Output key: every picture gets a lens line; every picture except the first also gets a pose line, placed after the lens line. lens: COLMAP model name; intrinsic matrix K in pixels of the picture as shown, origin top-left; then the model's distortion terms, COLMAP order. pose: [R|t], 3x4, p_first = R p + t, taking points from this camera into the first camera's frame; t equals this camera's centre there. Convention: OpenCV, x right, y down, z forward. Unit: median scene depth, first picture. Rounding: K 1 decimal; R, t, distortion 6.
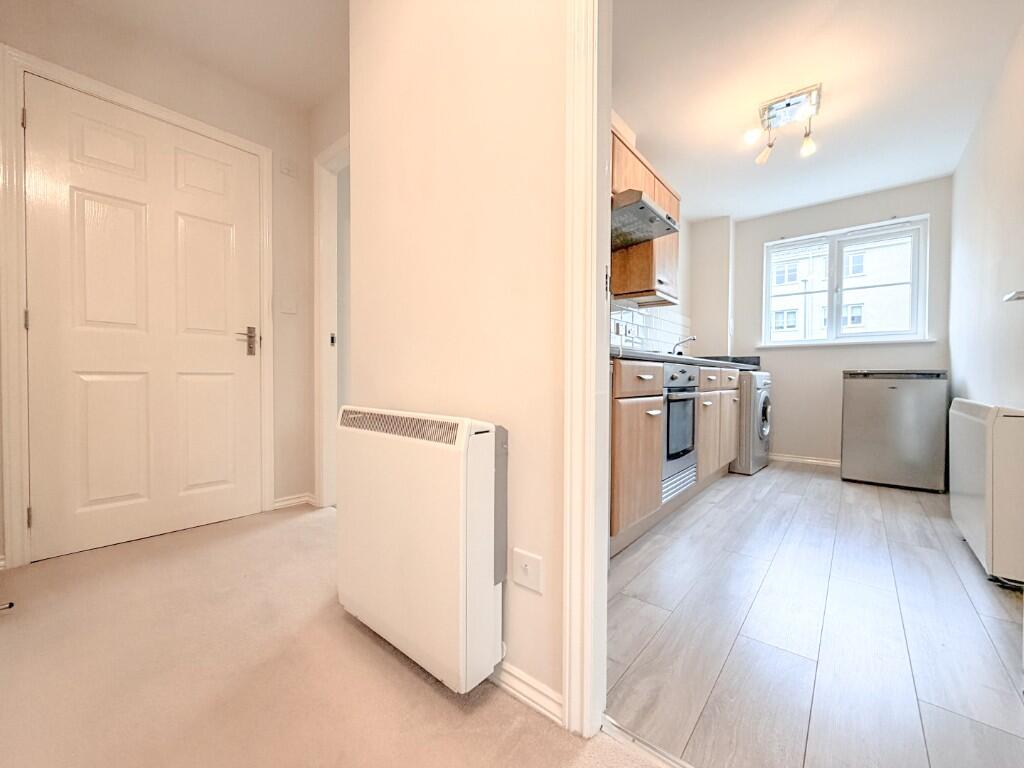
lens RADIAL K [[409.0, 0, 508.5], [0, 409.0, 385.3], [0, 0, 1]] dist [0.003035, -0.000616]
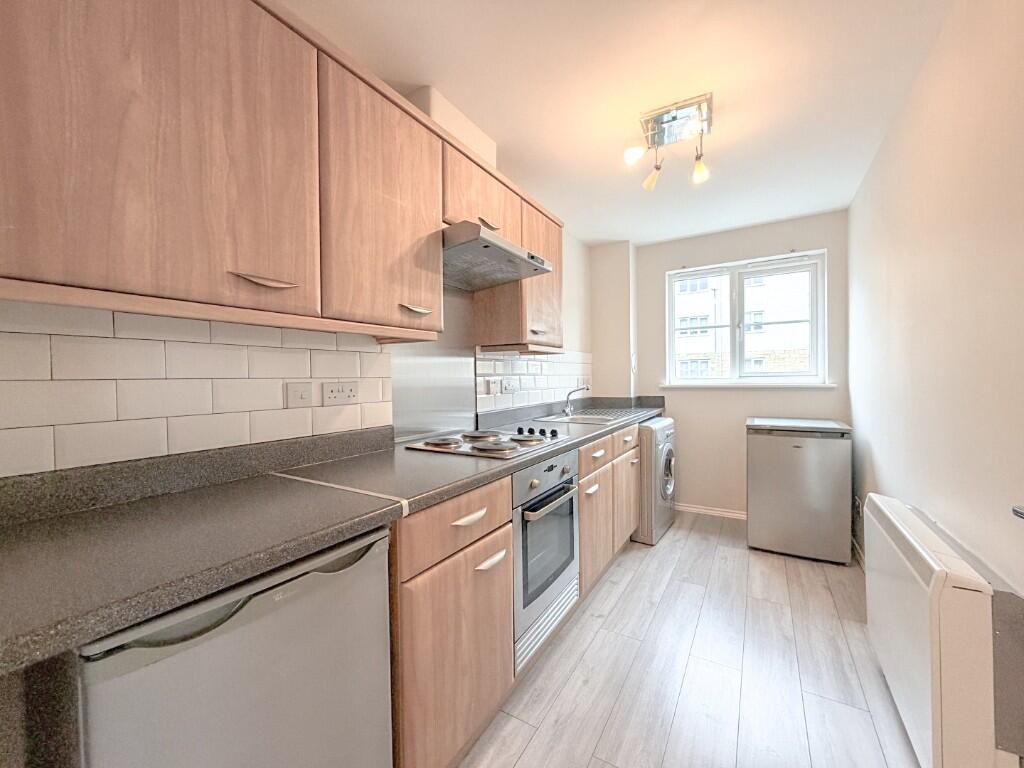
lens RADIAL K [[409.0, 0, 508.0], [0, 409.0, 385.0], [0, 0, 1]] dist [0.003035, -0.000616]
pose [[0.988071, -0.023318, 0.152225, 0.177078], [0.023376, 0.999726, 0.001411, -0.136793], [-0.152216, 0.002164, 0.988345, 0.206875]]
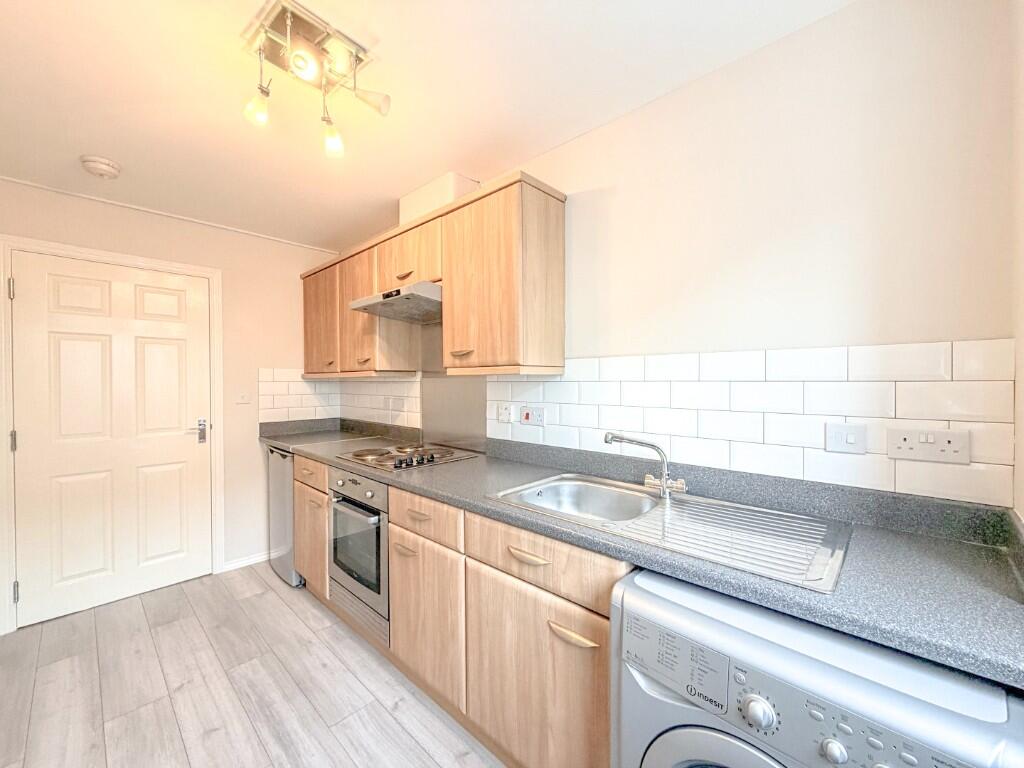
lens RADIAL K [[409.0, 0, 510.0], [0, 409.0, 383.7], [0, 0, 1]] dist [0.003035, -0.000616]
pose [[-0.054322, -0.003515, -0.998517, 0.942810], [-0.013646, 0.999903, -0.002777, -0.179397], [0.998430, 0.013475, -0.054365, 1.011400]]
